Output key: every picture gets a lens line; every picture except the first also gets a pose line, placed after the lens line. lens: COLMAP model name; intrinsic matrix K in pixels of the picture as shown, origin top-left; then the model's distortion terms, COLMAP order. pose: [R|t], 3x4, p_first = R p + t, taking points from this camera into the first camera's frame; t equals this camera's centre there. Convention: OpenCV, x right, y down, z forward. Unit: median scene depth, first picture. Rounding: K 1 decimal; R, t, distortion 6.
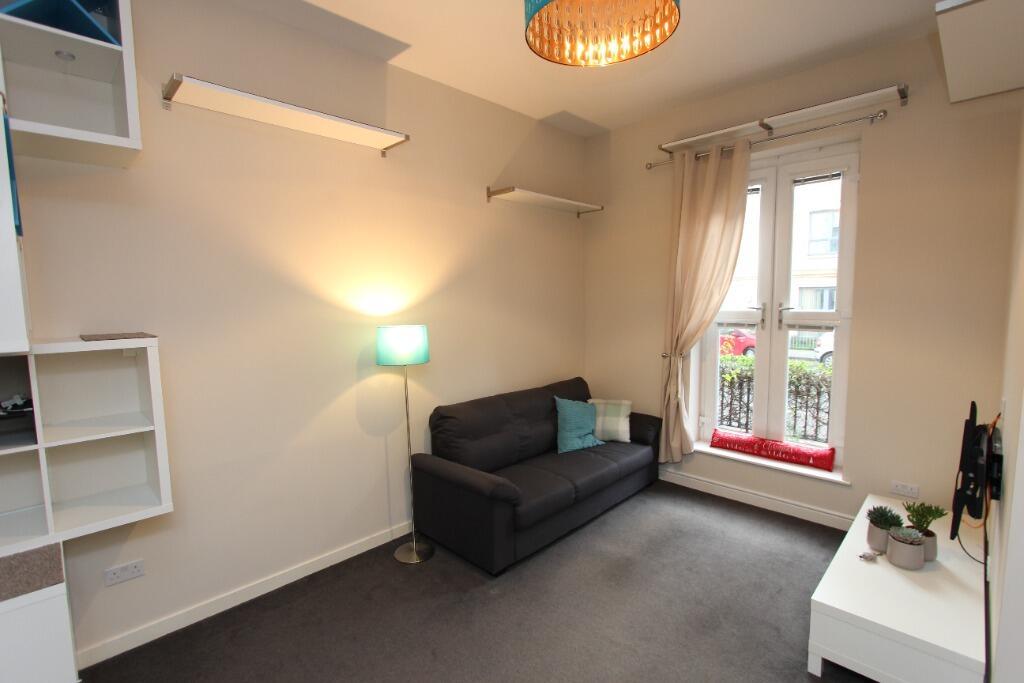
lens RADIAL K [[475.8, 0, 514.6], [0, 475.8, 342.5], [0, 0, 1]] dist [0.001402, -0.000419]
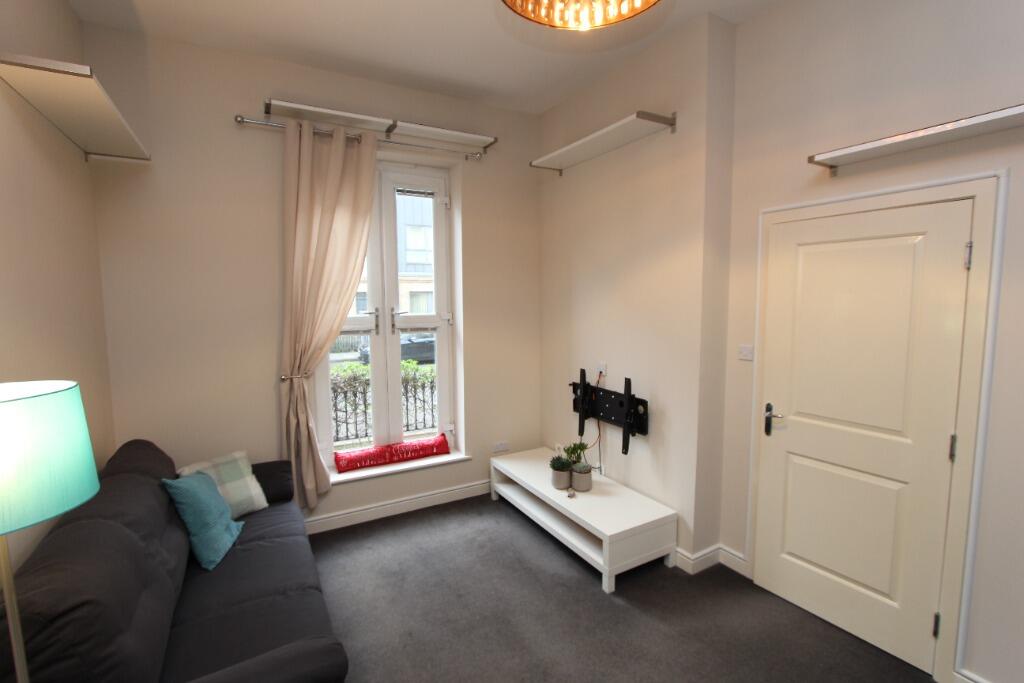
lens RADIAL K [[475.8, 0, 512.8], [0, 475.8, 341.1], [0, 0, 1]] dist [0.001402, -0.000419]
pose [[0.287470, -0.078627, 0.954557, -0.334208], [0.098425, 0.993774, 0.052216, -0.039033], [-0.952719, 0.078942, 0.293419, 0.454094]]
